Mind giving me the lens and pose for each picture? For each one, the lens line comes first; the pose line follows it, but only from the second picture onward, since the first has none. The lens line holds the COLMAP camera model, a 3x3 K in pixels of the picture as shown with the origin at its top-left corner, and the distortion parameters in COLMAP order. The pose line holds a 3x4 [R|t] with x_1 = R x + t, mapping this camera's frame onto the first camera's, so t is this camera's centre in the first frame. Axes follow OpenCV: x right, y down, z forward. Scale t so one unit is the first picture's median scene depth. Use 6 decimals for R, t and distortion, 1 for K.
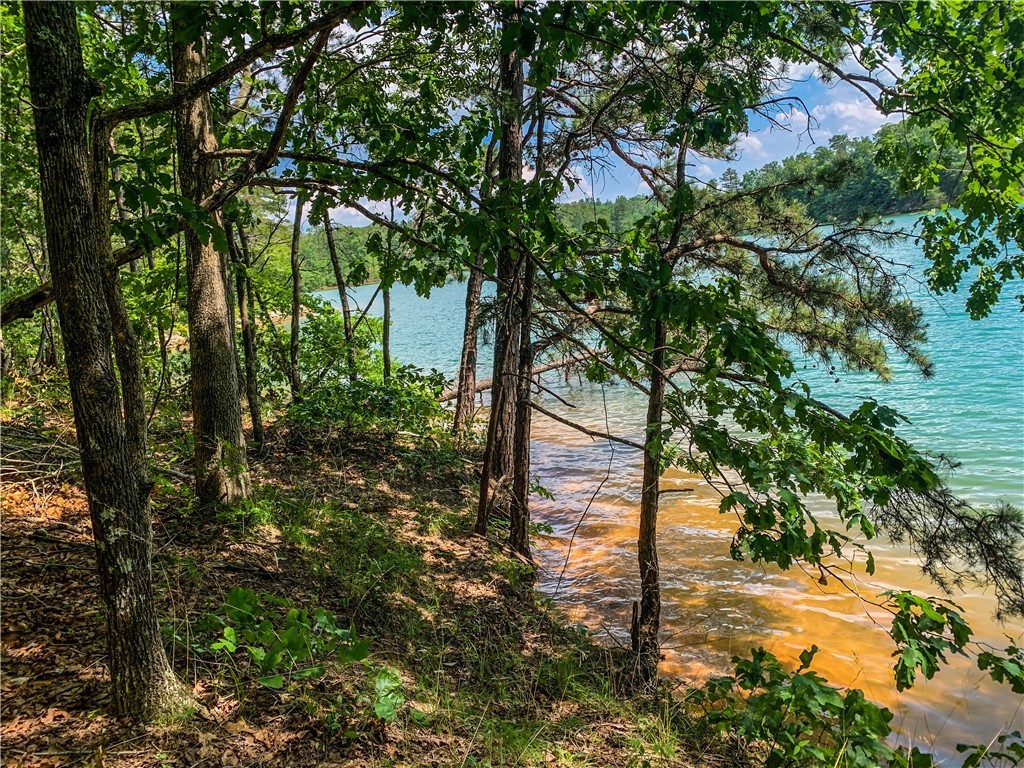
lens RADIAL K [[741.0, 0, 512.0], [0, 741.0, 384.0], [0, 0, 1]] dist [-0.024385, 0.005518]
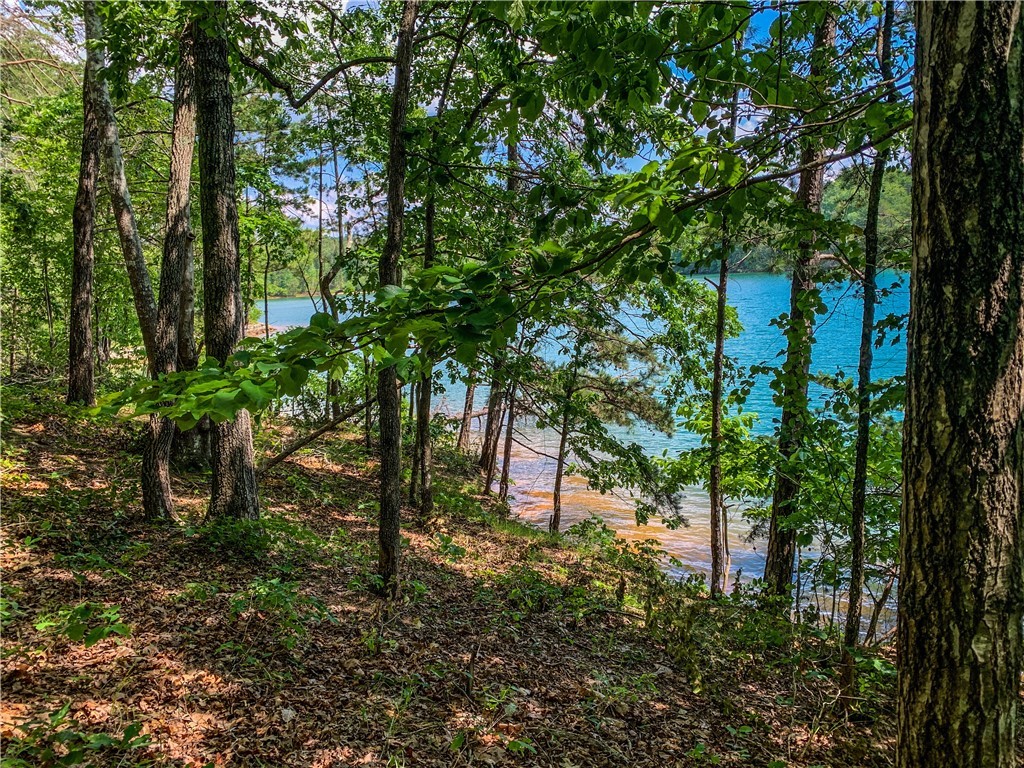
lens RADIAL K [[741.0, 0, 512.0], [0, 741.0, 384.0], [0, 0, 1]] dist [-0.024385, 0.005518]
pose [[0.989720, 0.063722, 0.128036, -0.520663], [-0.058702, 0.997366, -0.042612, -0.073206], [-0.130414, 0.034658, 0.990854, -2.451280]]
